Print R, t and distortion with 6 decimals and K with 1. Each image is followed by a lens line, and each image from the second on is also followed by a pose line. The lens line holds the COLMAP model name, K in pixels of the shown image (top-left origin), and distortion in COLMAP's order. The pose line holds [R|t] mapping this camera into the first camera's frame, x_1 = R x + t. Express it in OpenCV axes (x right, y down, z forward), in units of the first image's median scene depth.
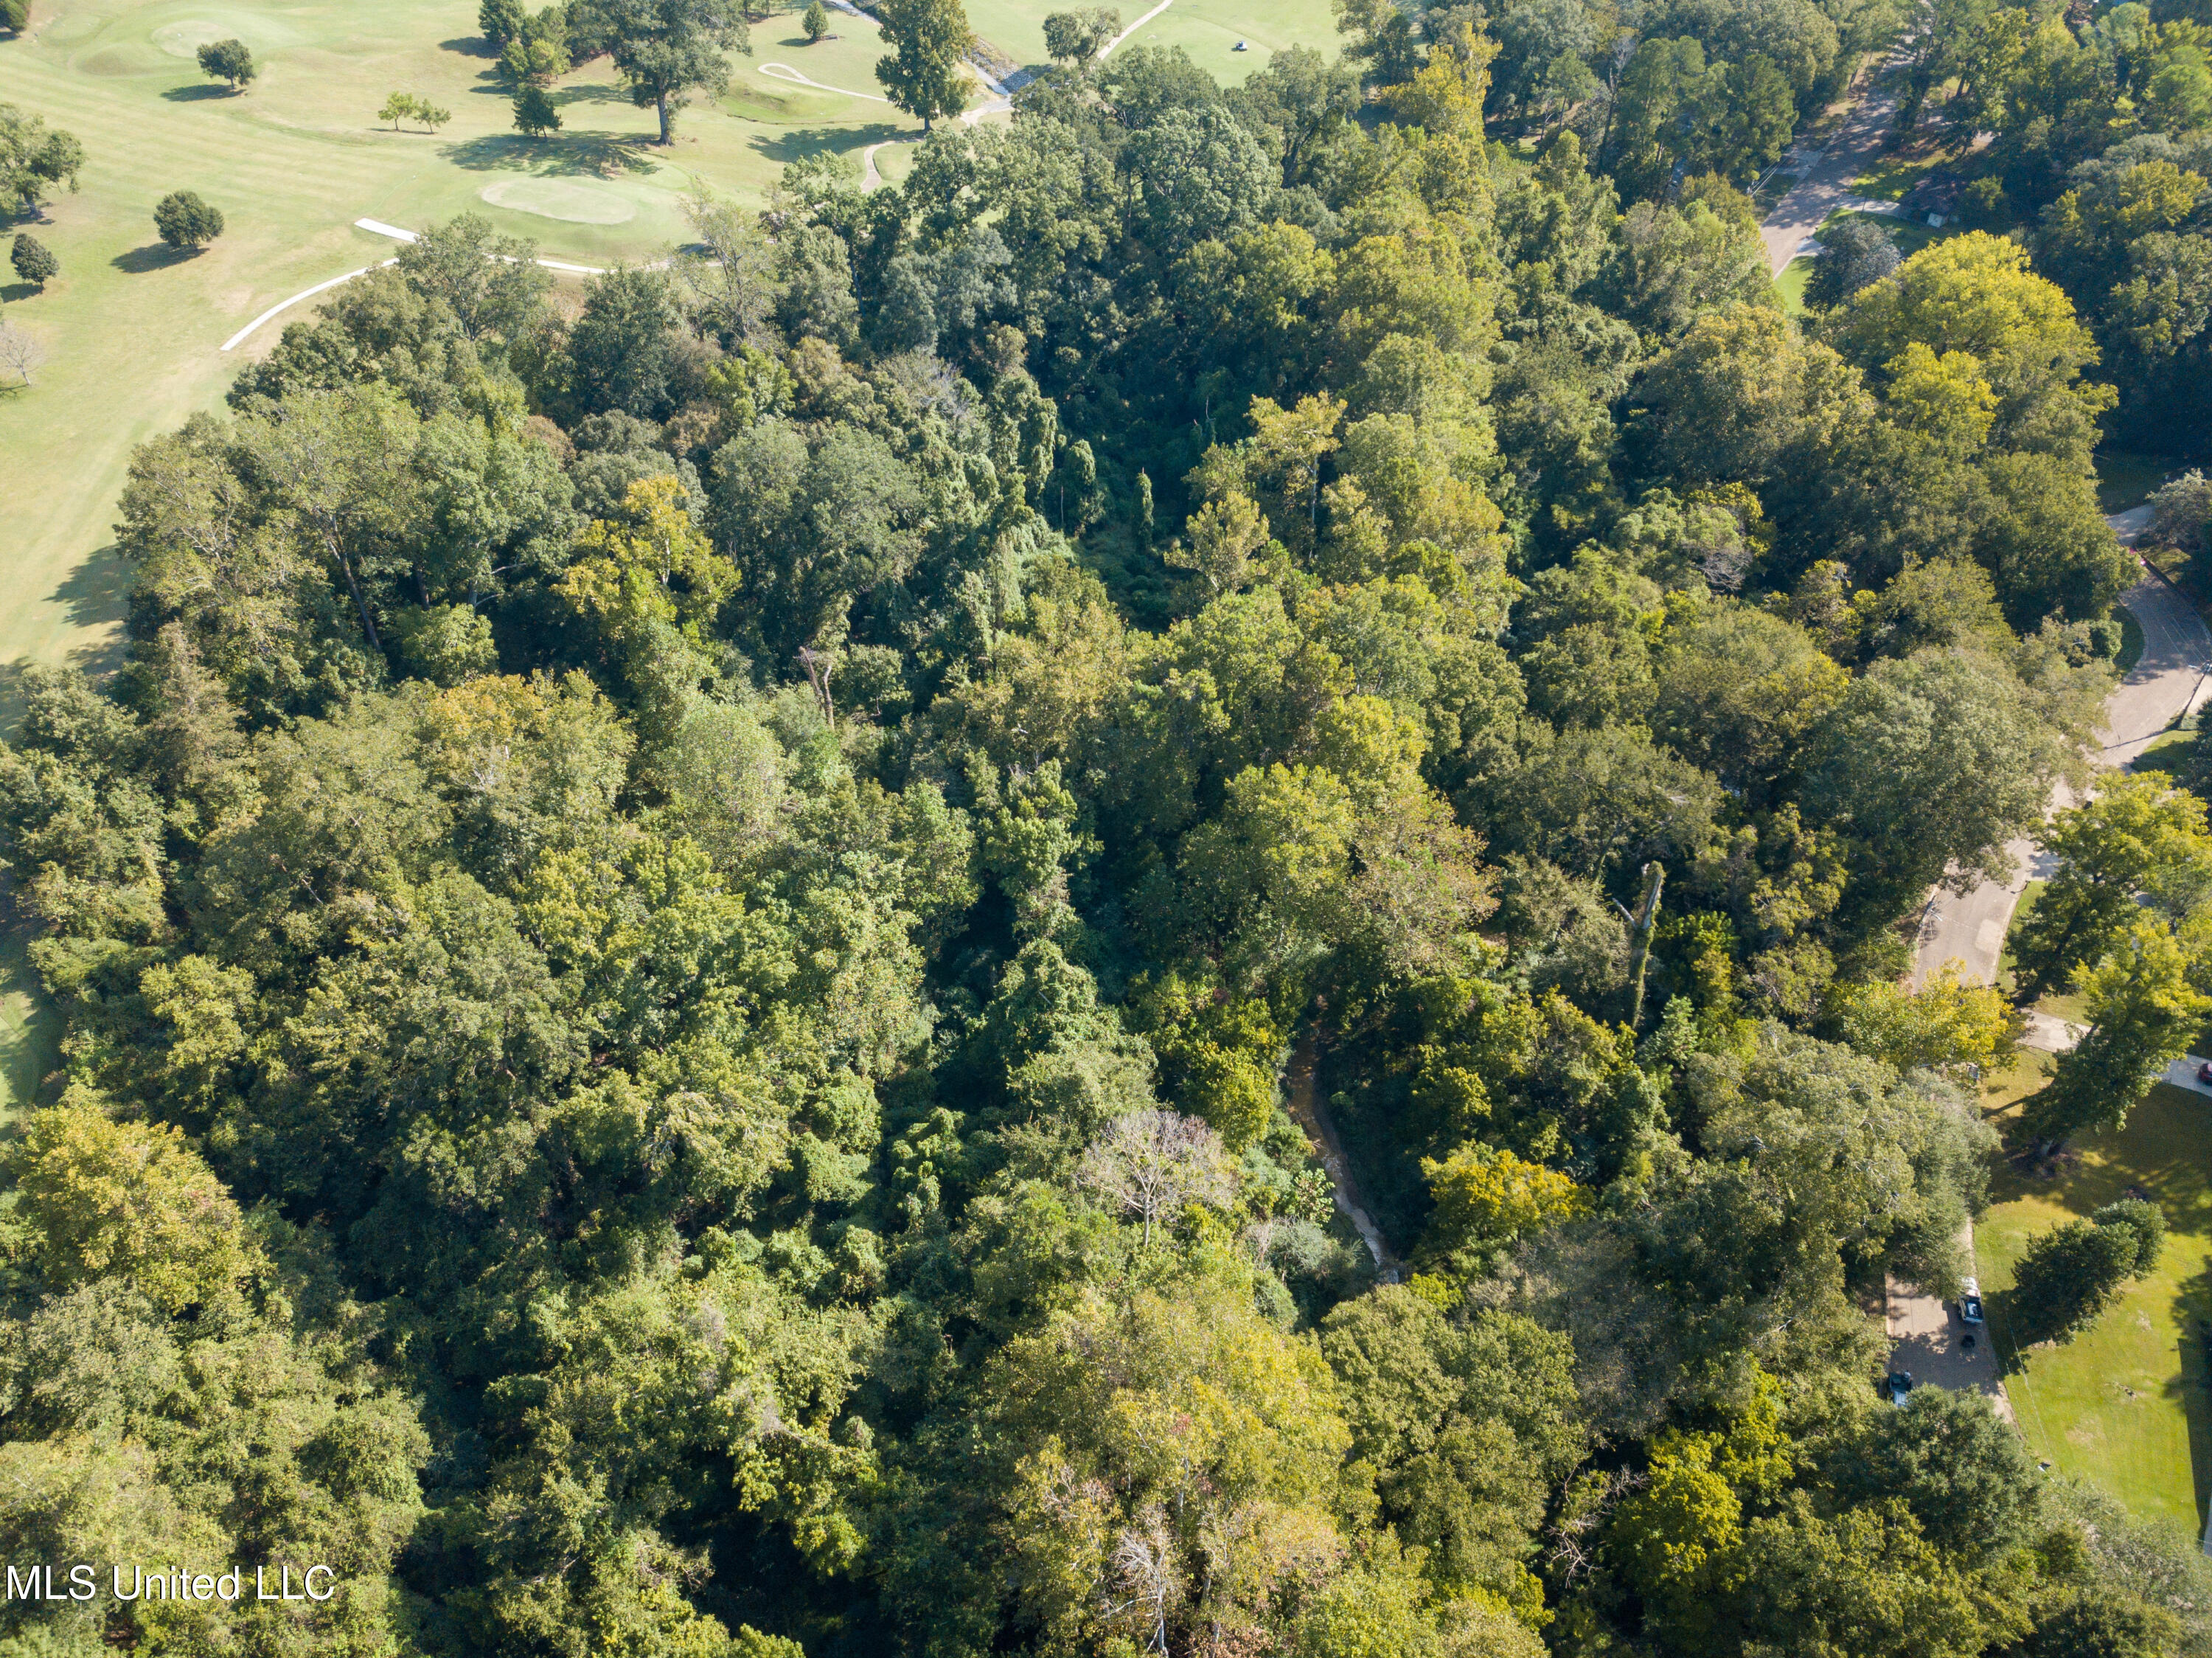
lens RADIAL K [[1690.9, 0, 1094.2], [0, 1690.9, 827.5], [0, 0, 1]] dist [0.007429, 0.000977]
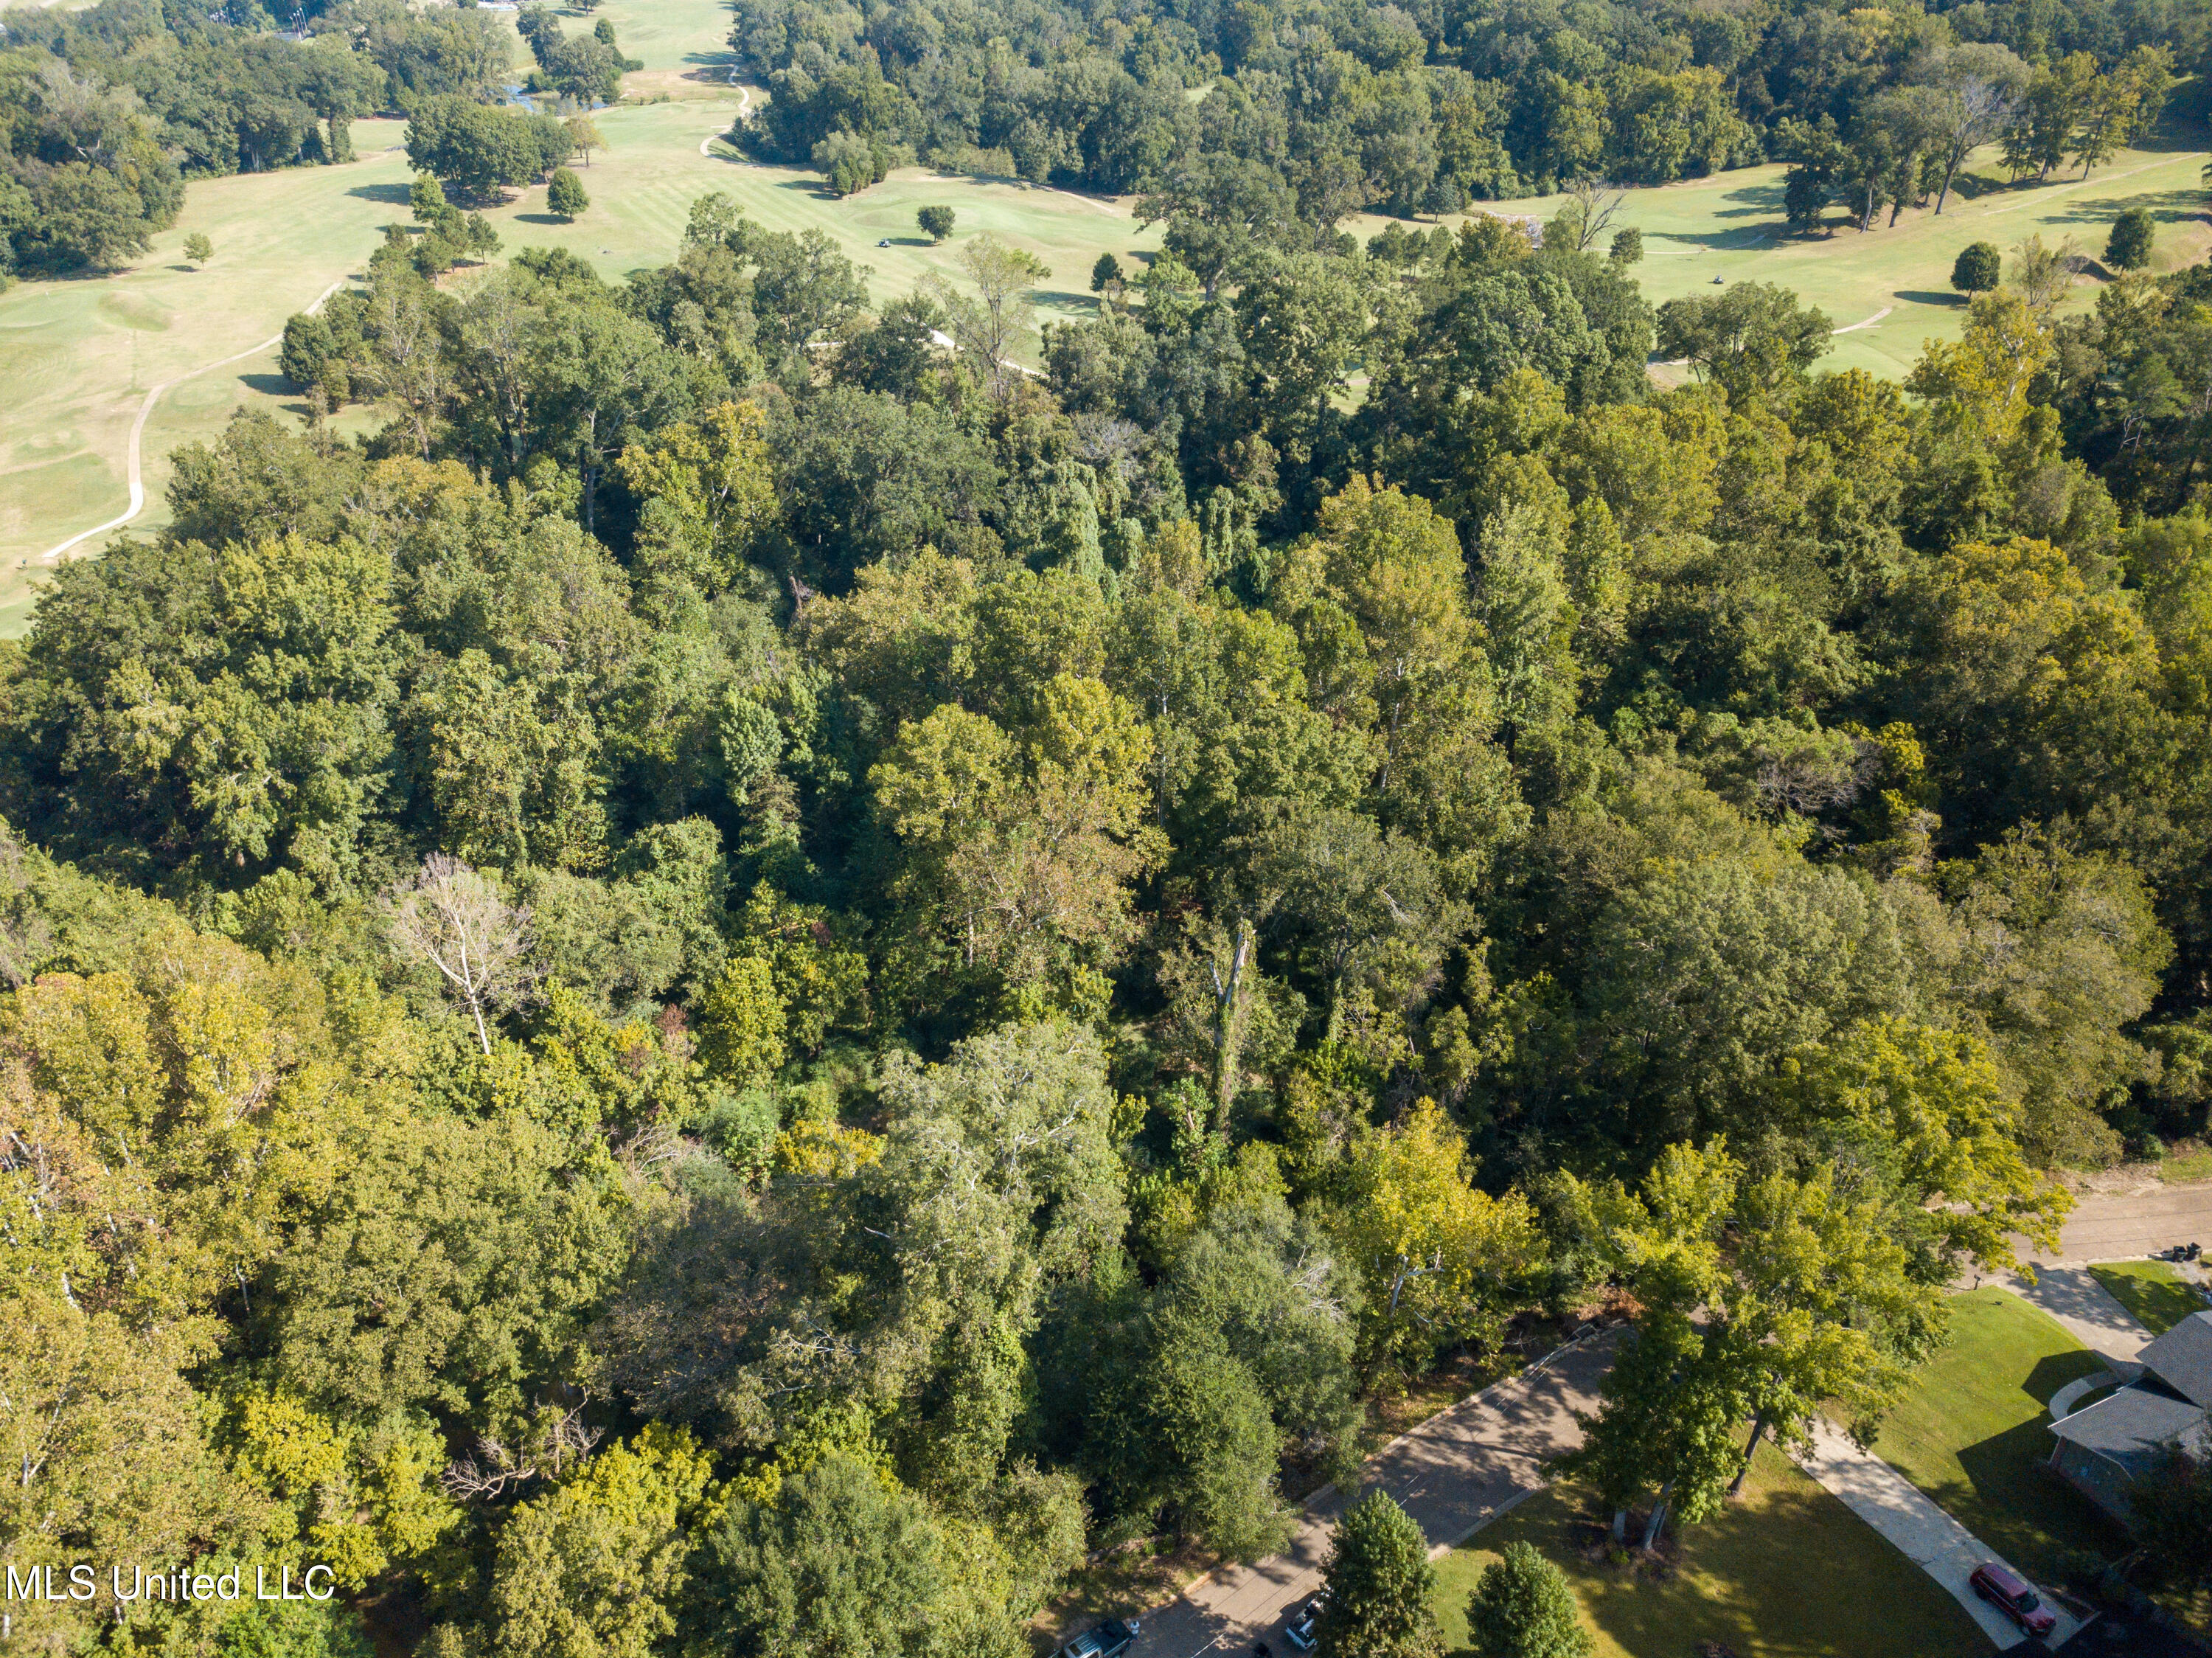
lens RADIAL K [[1690.9, 0, 1088.6], [0, 1690.9, 828.9], [0, 0, 1]] dist [0.007429, 0.000977]
pose [[0.813382, 0.286652, -0.506201, 0.574459], [-0.396513, 0.909904, -0.121870, 0.094192], [0.425660, 0.299842, 0.853761, 0.243989]]
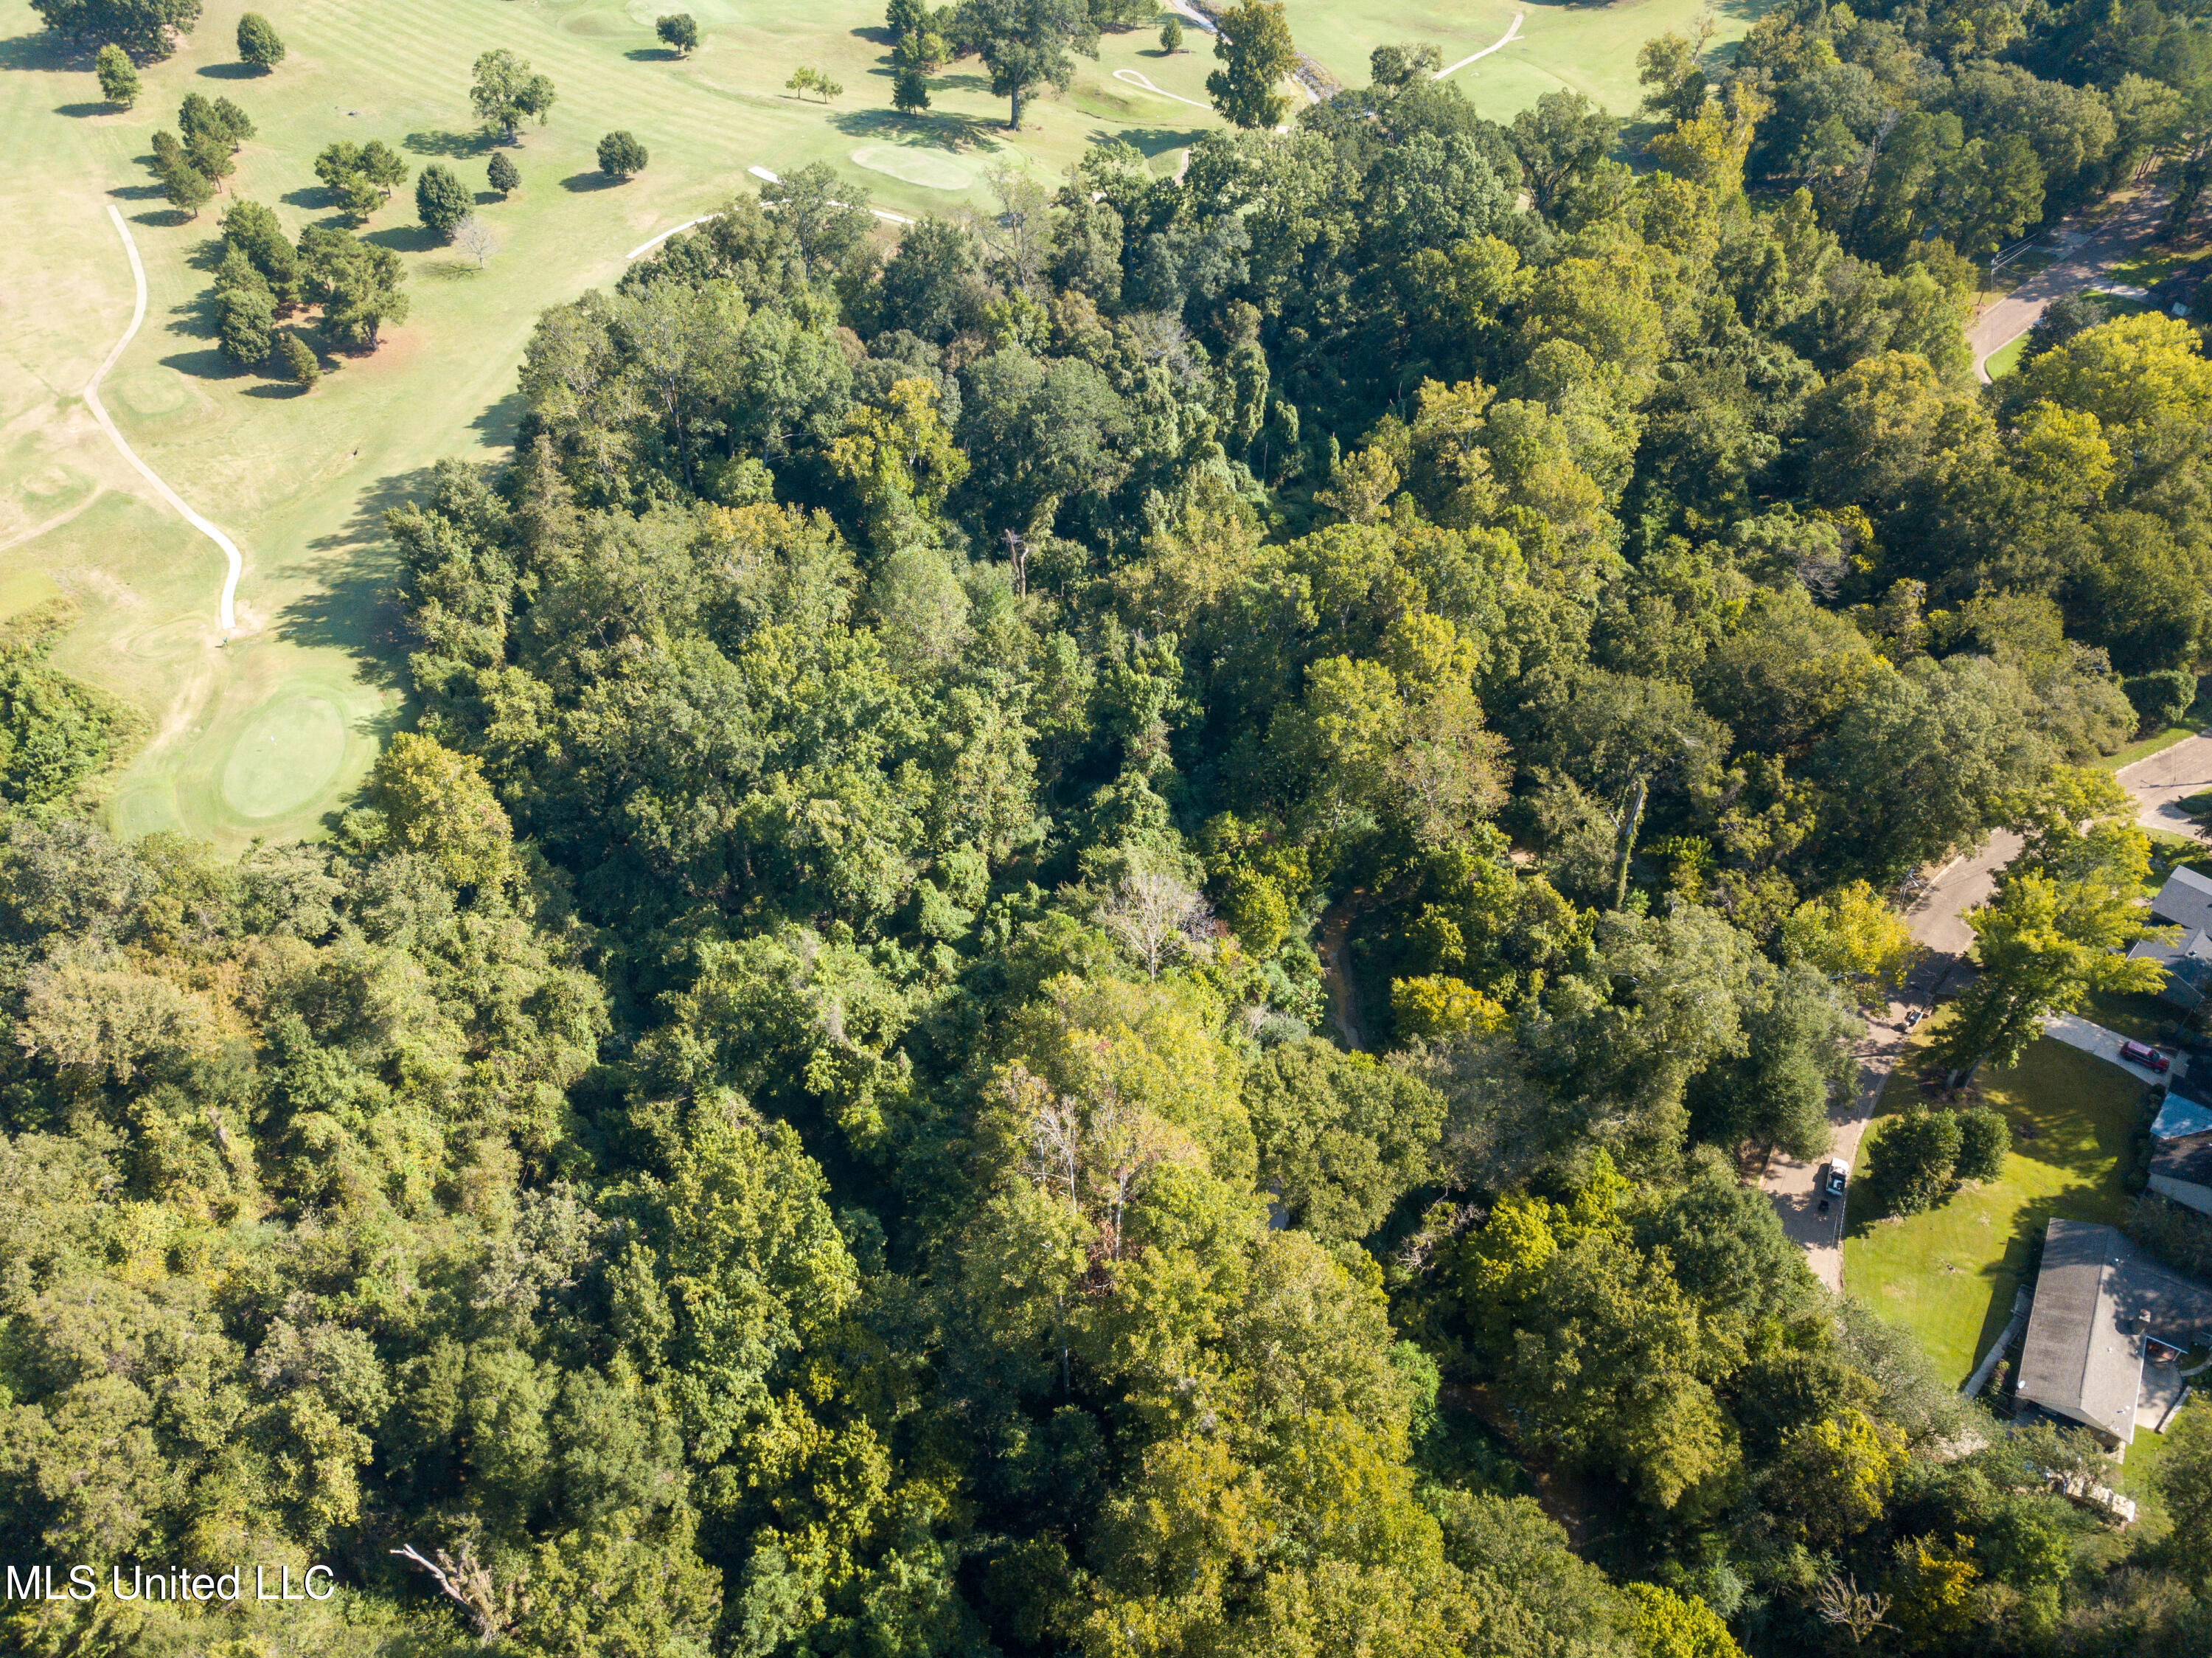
lens RADIAL K [[1690.9, 0, 1096.8], [0, 1690.9, 826.5], [0, 0, 1]] dist [0.007429, 0.000977]
pose [[0.970266, 0.162289, -0.179574, 0.155725], [-0.164588, 0.986360, 0.002119, 0.099491], [0.177468, 0.027499, 0.983742, -0.211242]]
